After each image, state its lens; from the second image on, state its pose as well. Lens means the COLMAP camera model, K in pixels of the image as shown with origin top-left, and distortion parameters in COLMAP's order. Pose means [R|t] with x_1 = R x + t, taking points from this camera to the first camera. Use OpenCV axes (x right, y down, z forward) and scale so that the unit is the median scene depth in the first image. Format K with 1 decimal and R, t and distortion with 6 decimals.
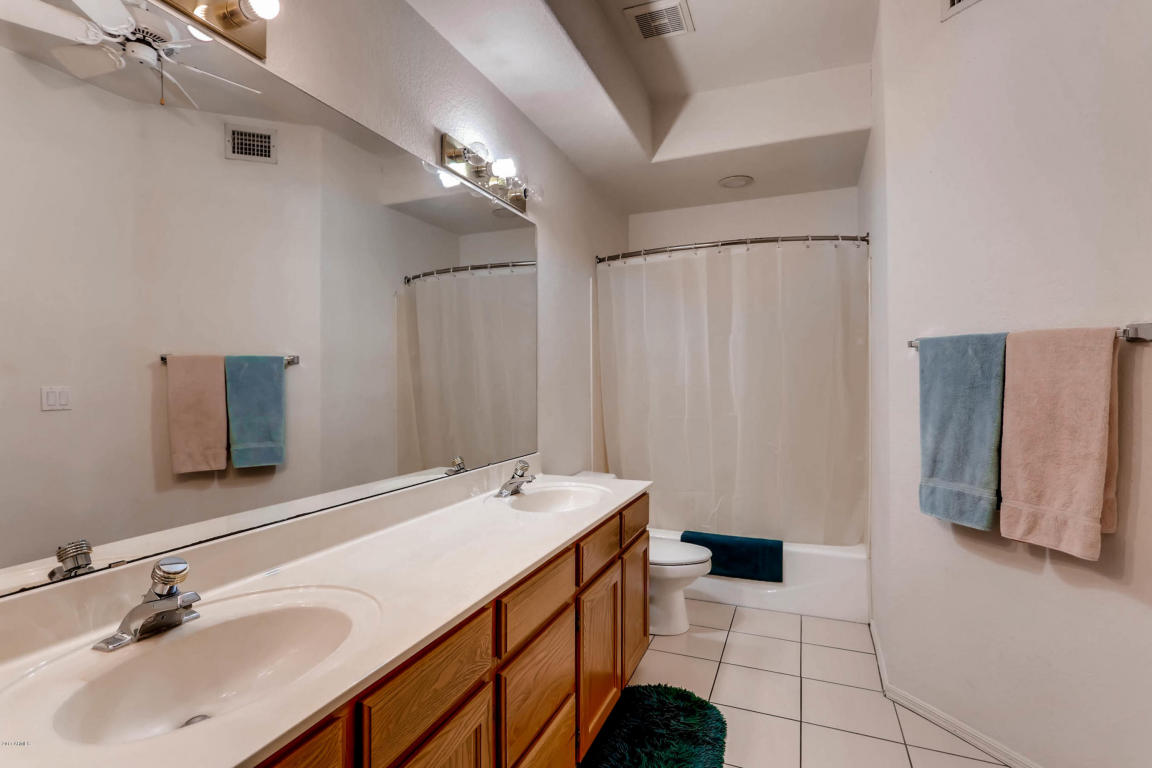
lens RADIAL K [[553.1, 0, 576.0], [0, 553.1, 384.0], [0, 0, 1]] dist [-0.011903, 0.000212]
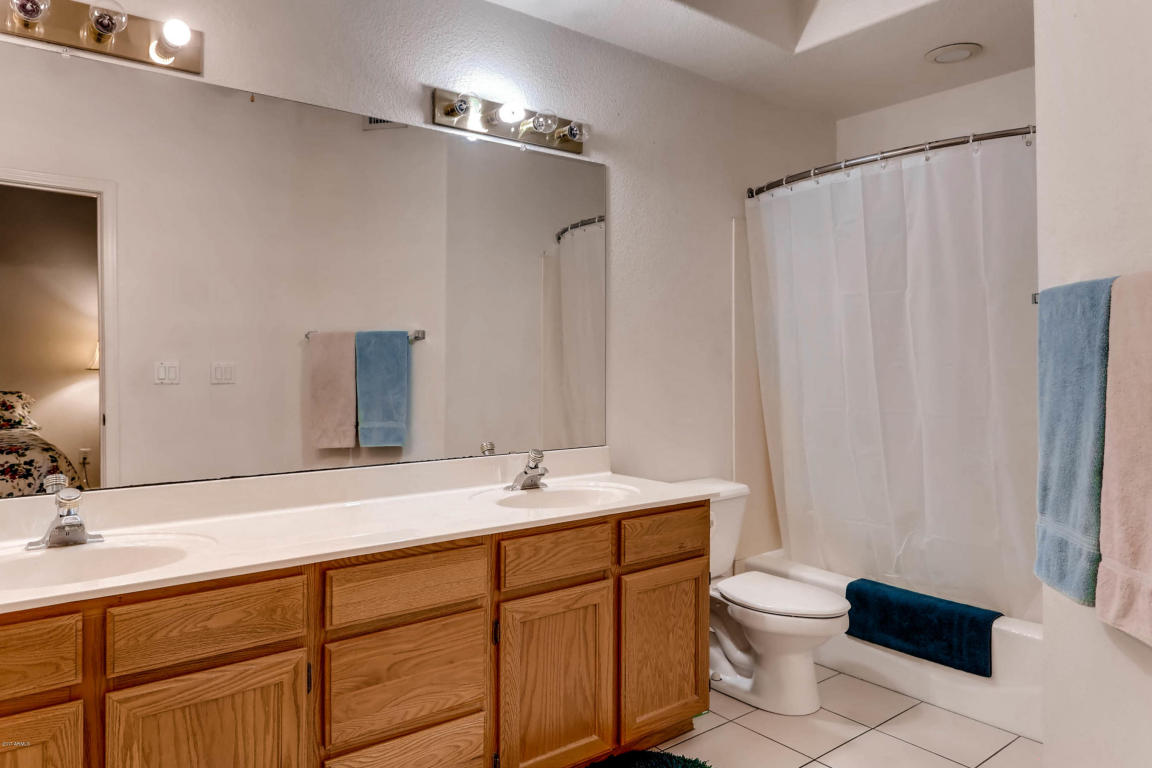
lens RADIAL K [[770.3, 0, 576.5], [0, 770.3, 356.9], [0, 0, 1]] dist [-0.018362, 0.004497]
pose [[0.872938, 0.001611, -0.487828, 0.394899], [-0.006685, 0.999940, -0.008660, 0.003193], [0.487784, 0.010821, 0.872897, -0.001981]]
